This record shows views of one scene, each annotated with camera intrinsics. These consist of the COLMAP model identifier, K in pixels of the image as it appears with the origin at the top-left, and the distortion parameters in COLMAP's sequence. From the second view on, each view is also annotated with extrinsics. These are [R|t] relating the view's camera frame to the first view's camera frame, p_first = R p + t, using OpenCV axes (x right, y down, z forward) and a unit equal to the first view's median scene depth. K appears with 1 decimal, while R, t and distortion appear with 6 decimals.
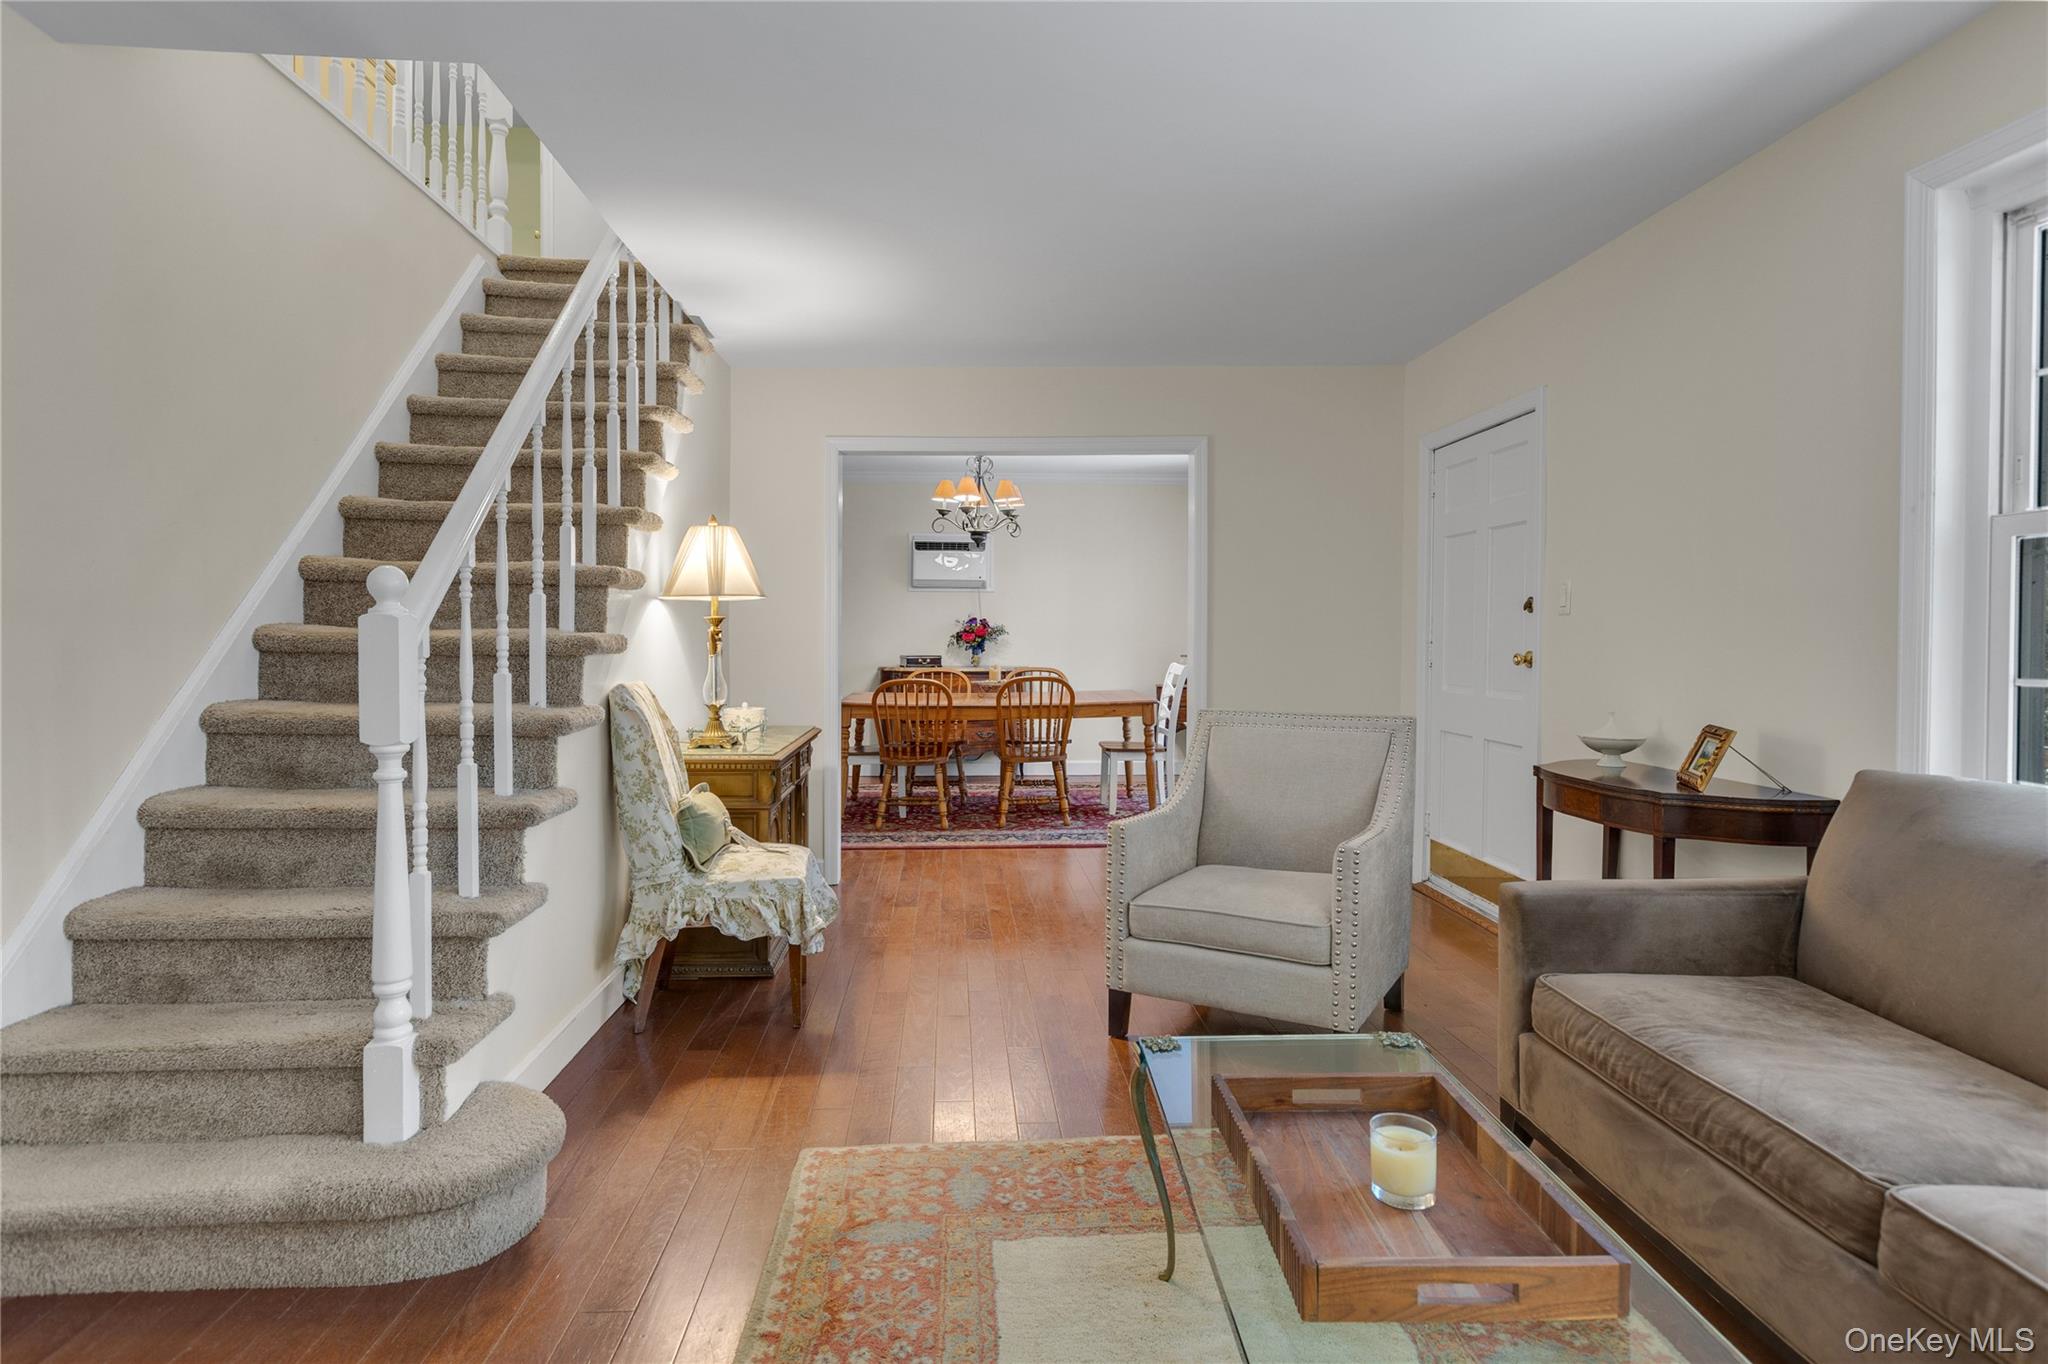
lens RADIAL K [[1029.2, 0, 988.2], [0, 1029.2, 642.0], [0, 0, 1]] dist [0.003213, -0.005471]
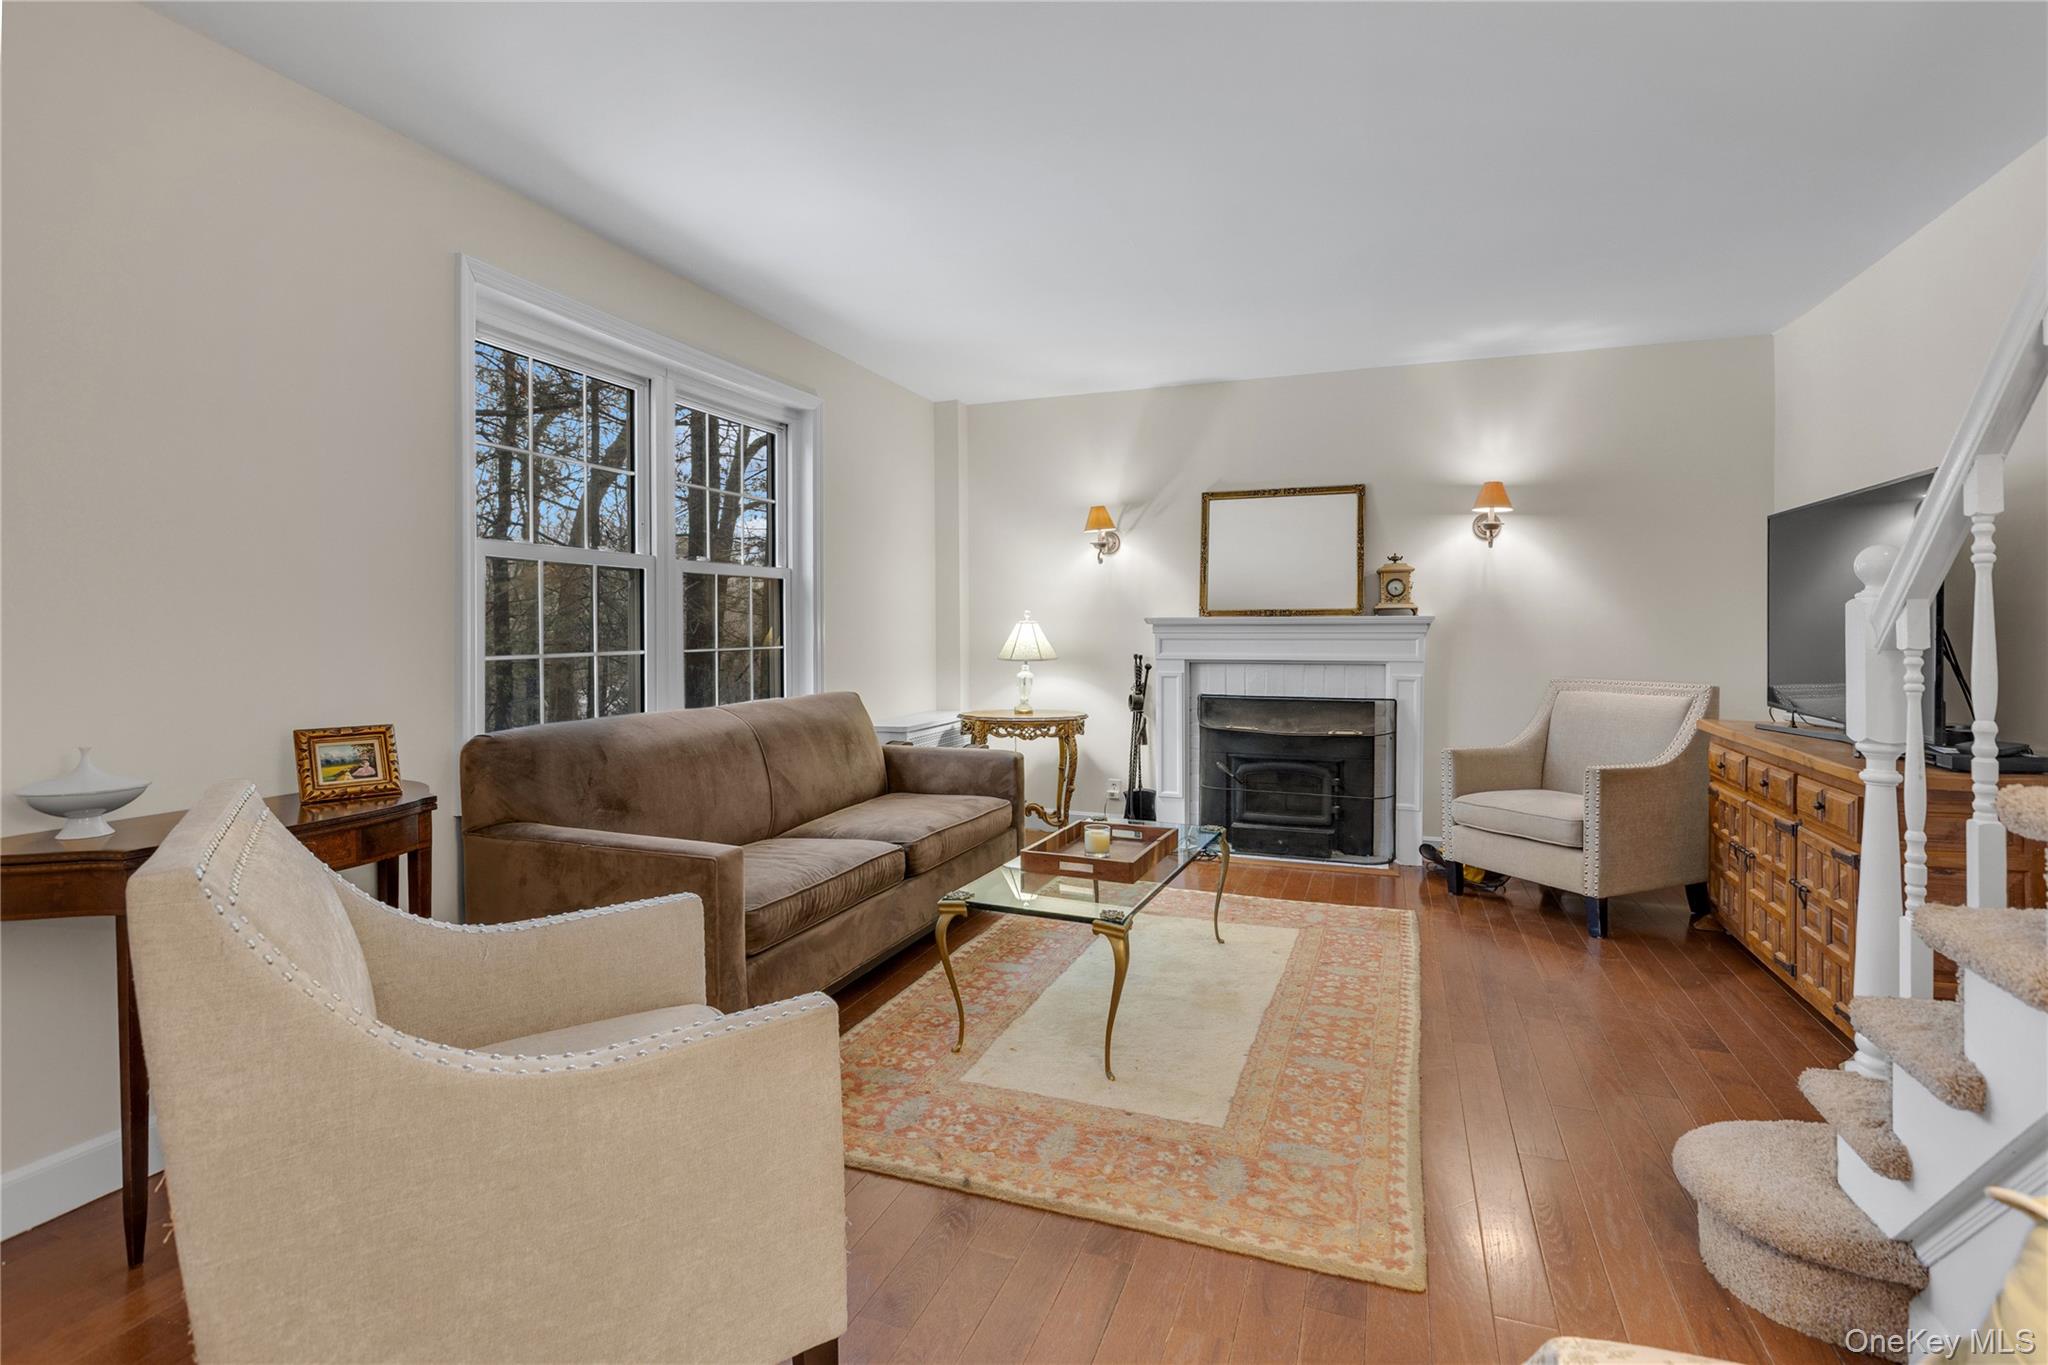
lens RADIAL K [[1029.2, 0, 988.2], [0, 1029.2, 642.5], [0, 0, 1]] dist [0.003213, -0.005471]
pose [[-0.915737, -0.009347, 0.401670, -0.197976], [-0.000572, 0.999759, 0.021959, -0.011043], [-0.401778, 0.019879, -0.915521, 1.947450]]
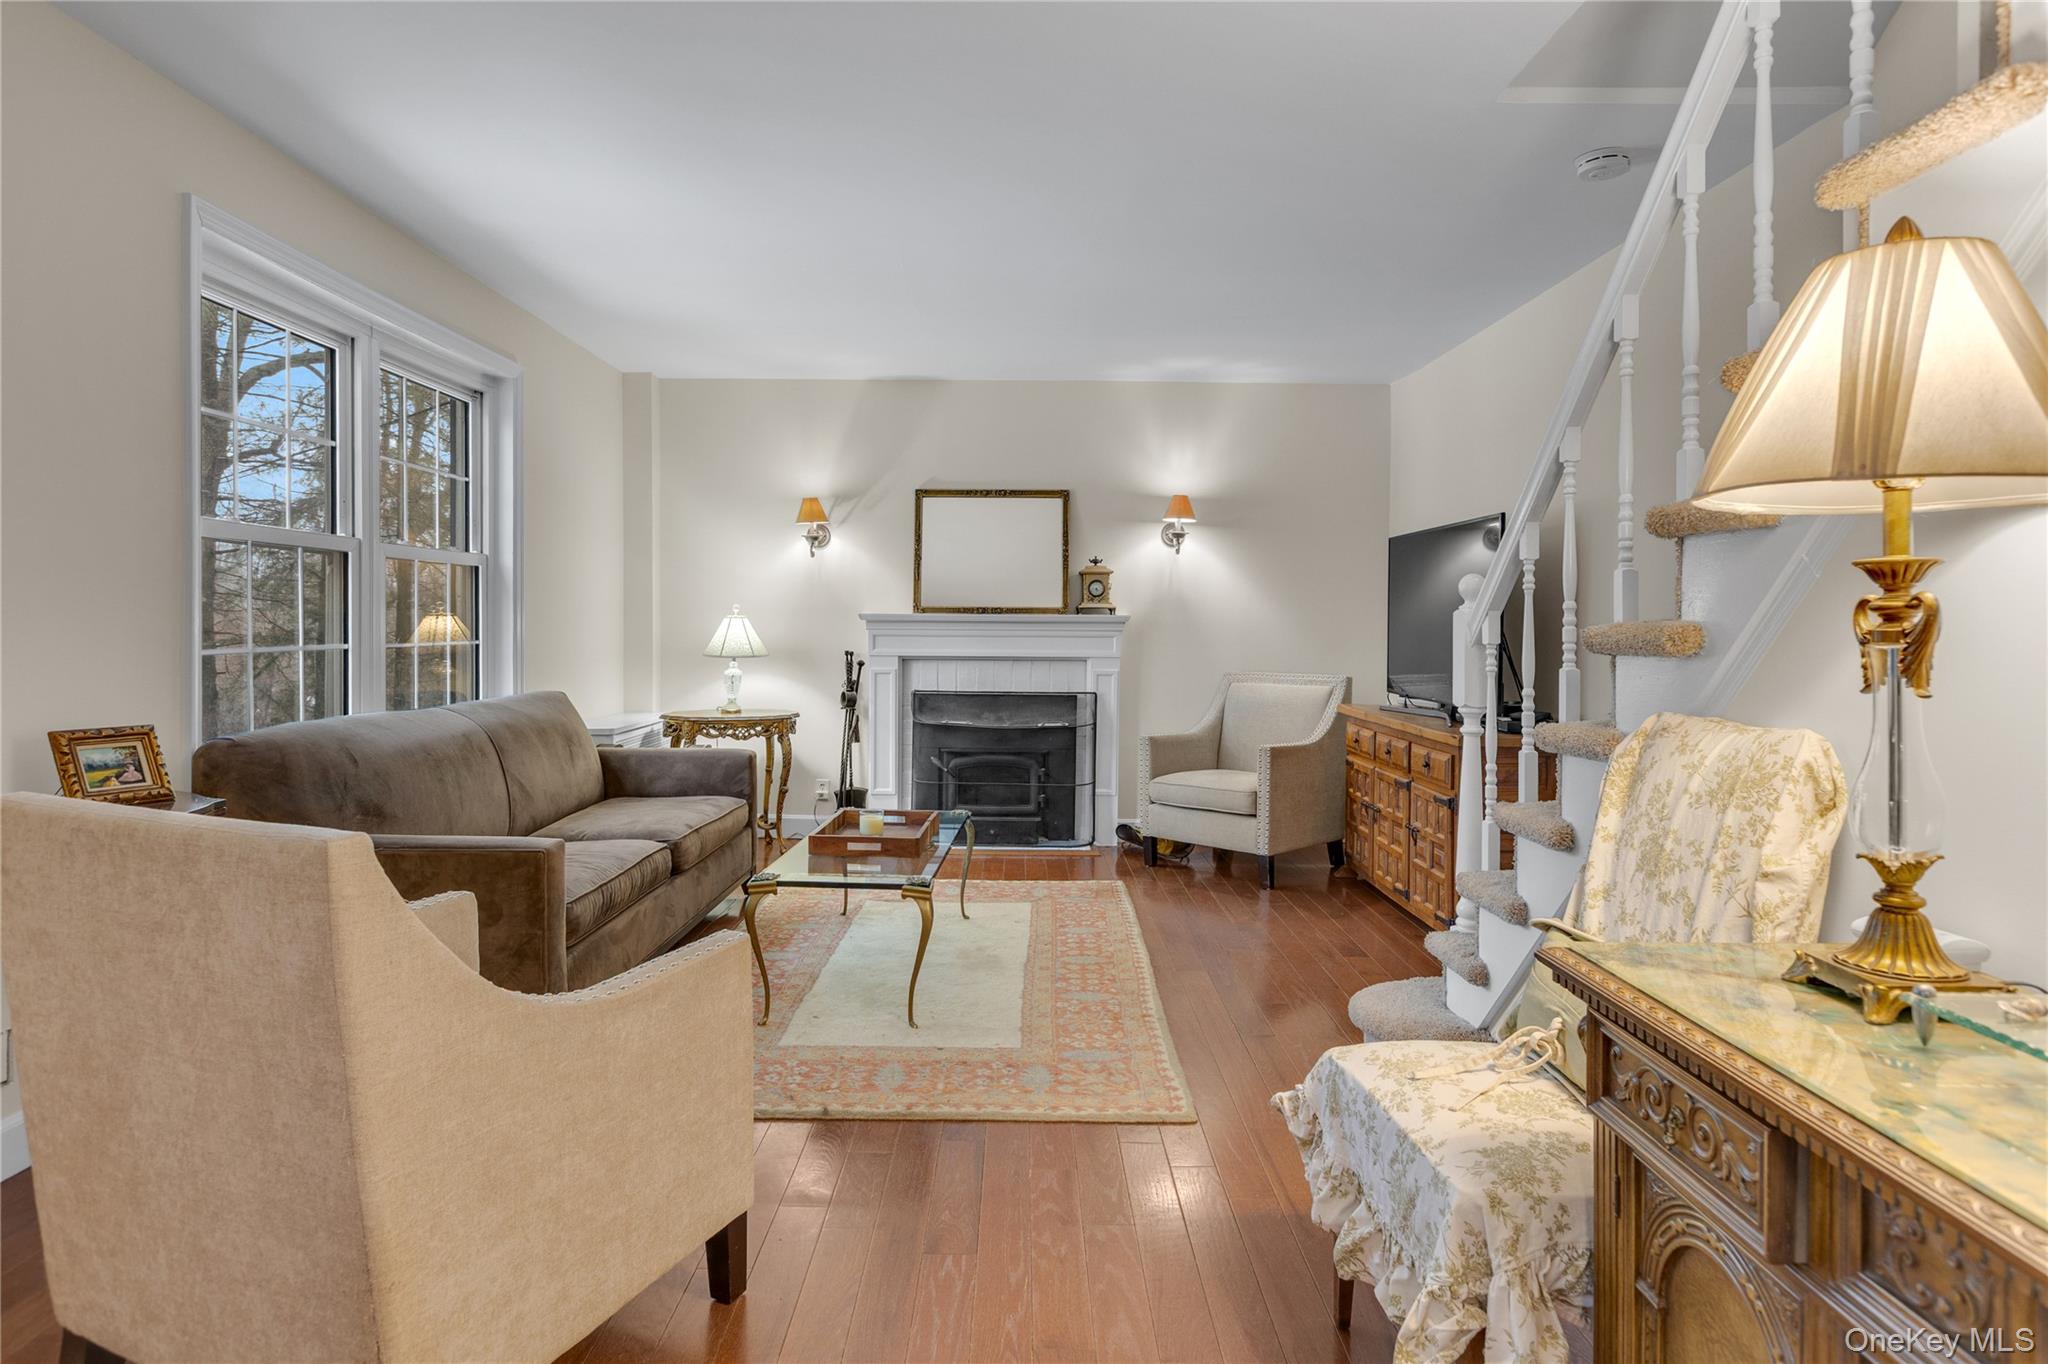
lens RADIAL K [[1204.8, 0, 1014.4], [0, 1204.8, 657.8], [0, 0, 1]] dist [0.000403, -0.000427]
pose [[-0.999035, -0.014190, 0.041576, -0.043071], [-0.012754, 0.999319, 0.034615, -0.014713], [-0.042039, 0.034051, -0.998536, 2.345395]]
